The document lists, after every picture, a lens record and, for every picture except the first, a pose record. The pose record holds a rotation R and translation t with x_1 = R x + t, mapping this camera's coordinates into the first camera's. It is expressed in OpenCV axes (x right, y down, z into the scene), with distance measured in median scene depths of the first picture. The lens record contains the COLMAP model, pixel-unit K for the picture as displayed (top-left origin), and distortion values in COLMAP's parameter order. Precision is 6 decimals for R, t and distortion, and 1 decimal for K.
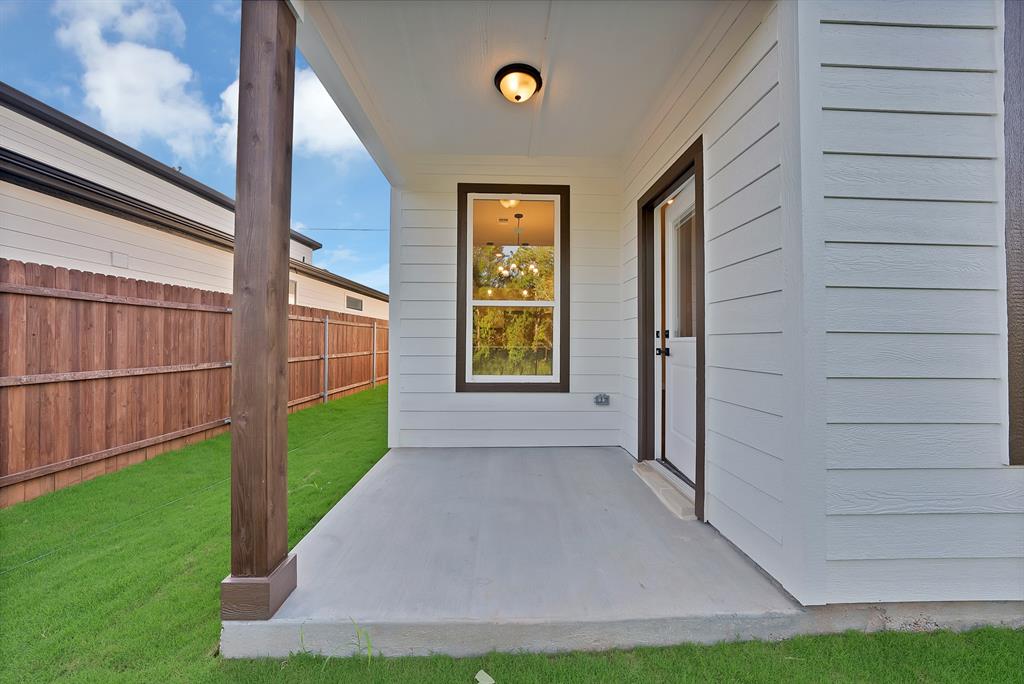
lens RADIAL K [[363.2, 0, 512.2], [0, 363.2, 338.4], [0, 0, 1]] dist [-0.017629, 0.000097]
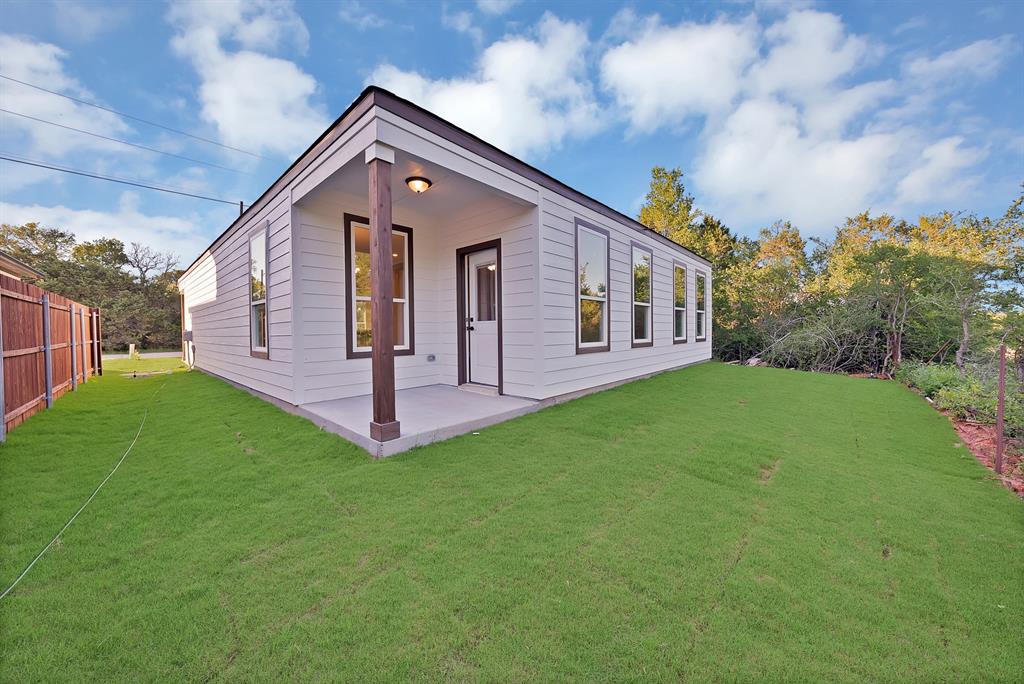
lens RADIAL K [[363.2, 0, 512.2], [0, 363.2, 338.4], [0, 0, 1]] dist [-0.017629, 0.000097]
pose [[0.692792, -0.030774, 0.720481, -0.856732], [0.007054, 0.999330, 0.035902, 0.021152], [-0.721103, -0.019790, 0.692545, -0.551097]]
